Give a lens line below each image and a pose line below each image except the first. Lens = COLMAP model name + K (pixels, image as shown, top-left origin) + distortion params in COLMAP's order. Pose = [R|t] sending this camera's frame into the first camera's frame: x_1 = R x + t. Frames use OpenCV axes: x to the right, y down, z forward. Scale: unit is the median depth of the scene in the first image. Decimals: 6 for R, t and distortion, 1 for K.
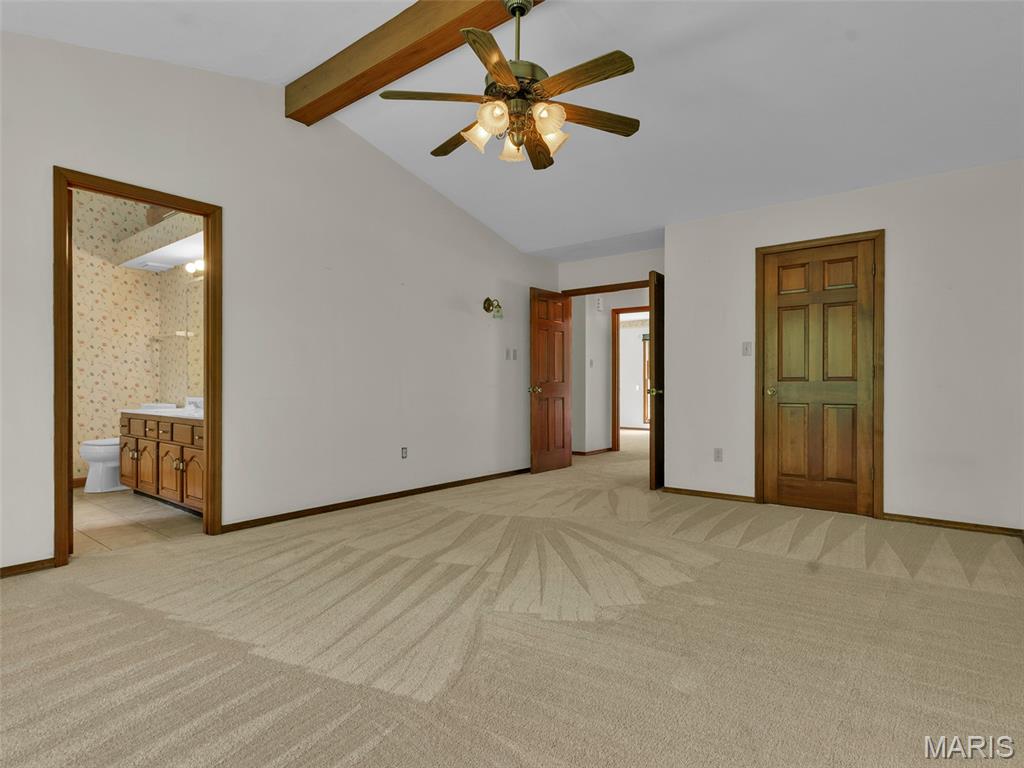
lens RADIAL K [[529.7, 0, 513.7], [0, 529.7, 389.6], [0, 0, 1]] dist [0.005527, 0.000421]
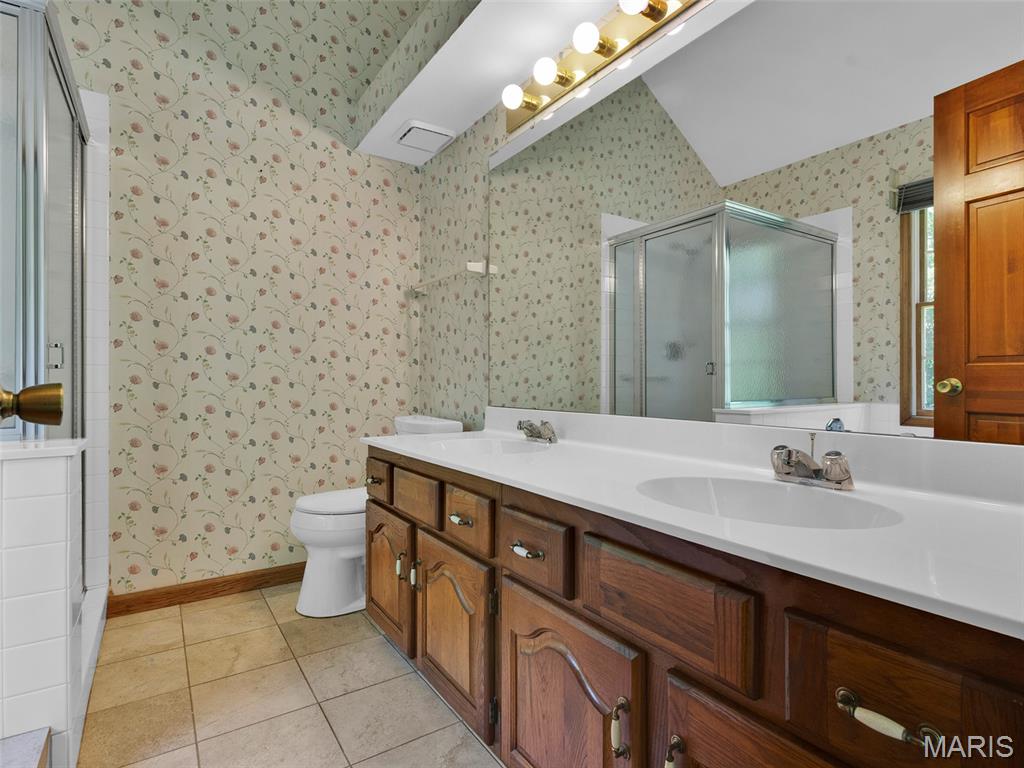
lens RADIAL K [[529.7, 0, 510.5], [0, 529.7, 381.8], [0, 0, 1]] dist [0.005527, 0.000421]
pose [[0.949624, 0.000240, -0.313392, -0.442068], [-0.002358, 0.999977, -0.006377, -0.004204], [0.313383, 0.006795, 0.949602, 0.560586]]
